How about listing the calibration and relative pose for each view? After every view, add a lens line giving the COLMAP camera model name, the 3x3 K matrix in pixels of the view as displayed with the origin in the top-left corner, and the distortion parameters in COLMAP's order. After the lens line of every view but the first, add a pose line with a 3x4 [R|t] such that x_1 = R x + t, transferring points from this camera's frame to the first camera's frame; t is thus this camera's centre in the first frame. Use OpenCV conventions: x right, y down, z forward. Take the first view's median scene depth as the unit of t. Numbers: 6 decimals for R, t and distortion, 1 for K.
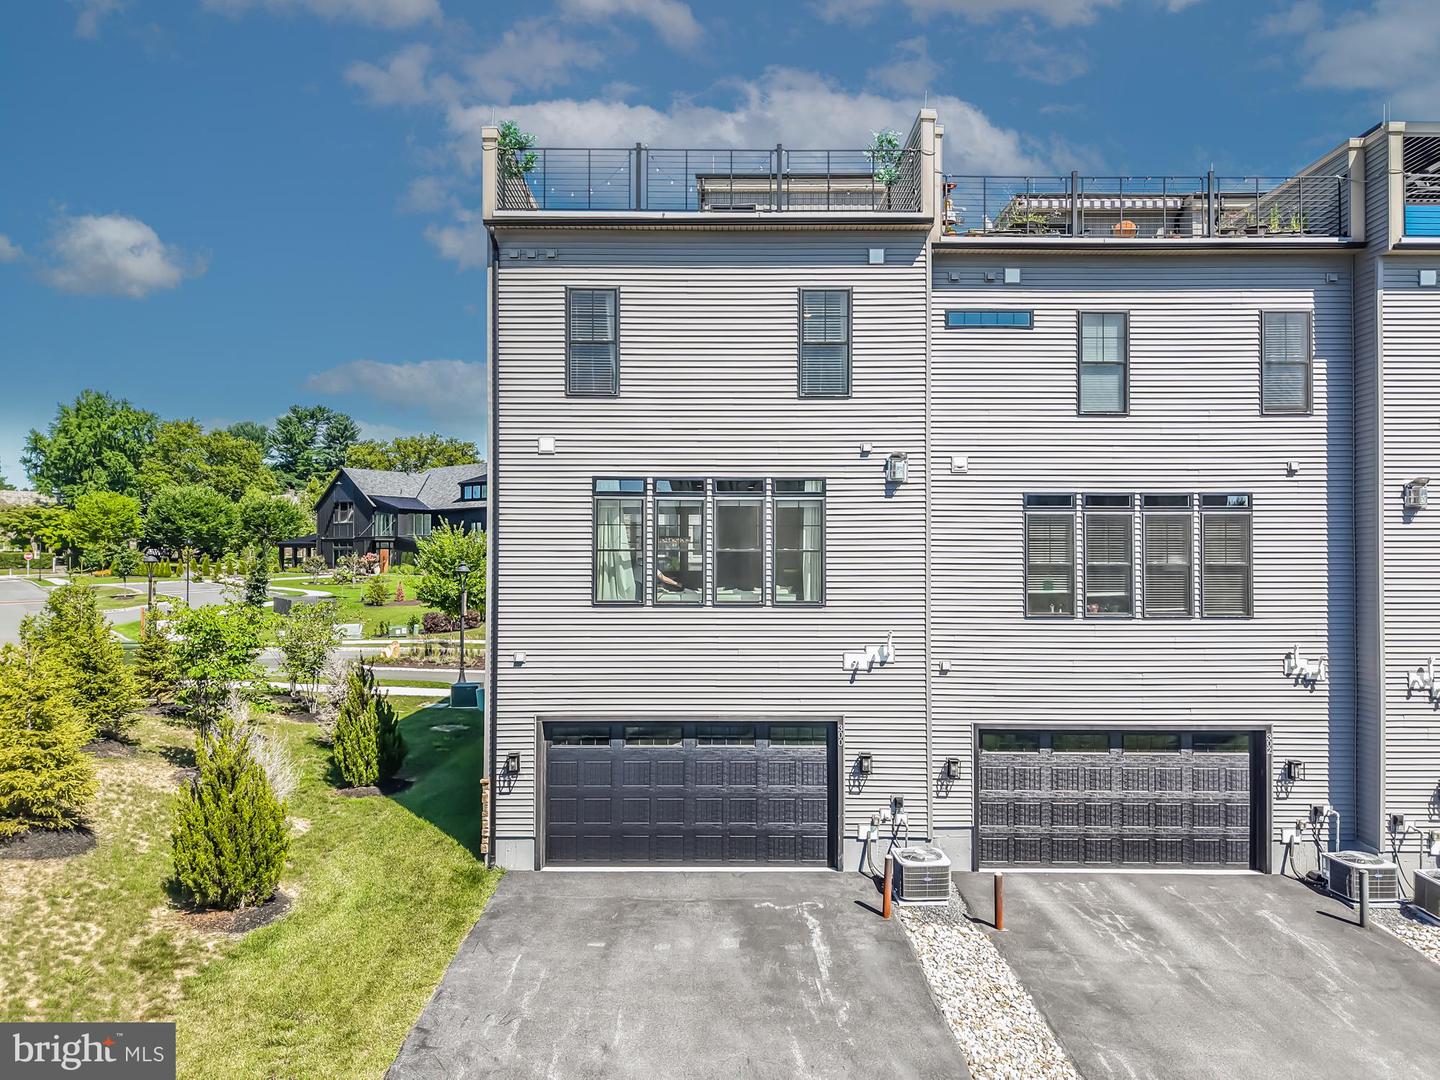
lens RADIAL K [[960.5, 0, 721.2], [0, 960.5, 542.3], [0, 0, 1]] dist [0.027008, -0.027245]
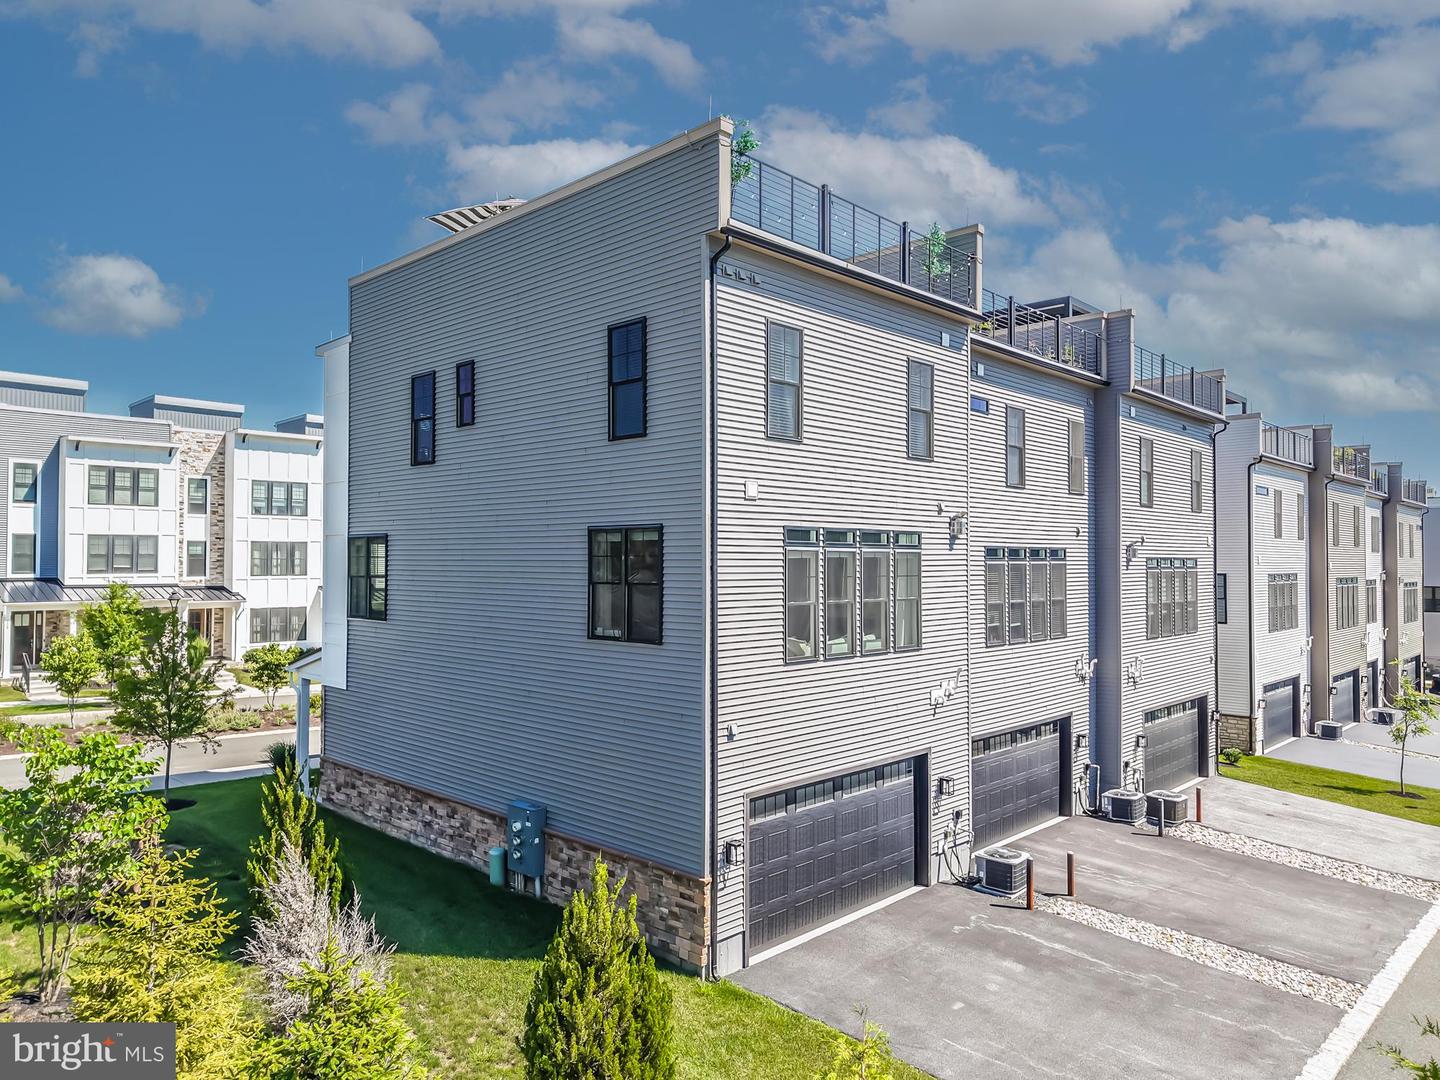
lens RADIAL K [[970.0, 0, 720.0], [0, 970.0, 540.0], [0, 0, 1]] dist [0.025406, -0.025534]
pose [[0.696567, 0.014507, 0.717345, -0.849805], [-0.011989, 0.999891, -0.008579, -0.045948], [-0.717391, -0.002624, 0.696666, 0.386656]]
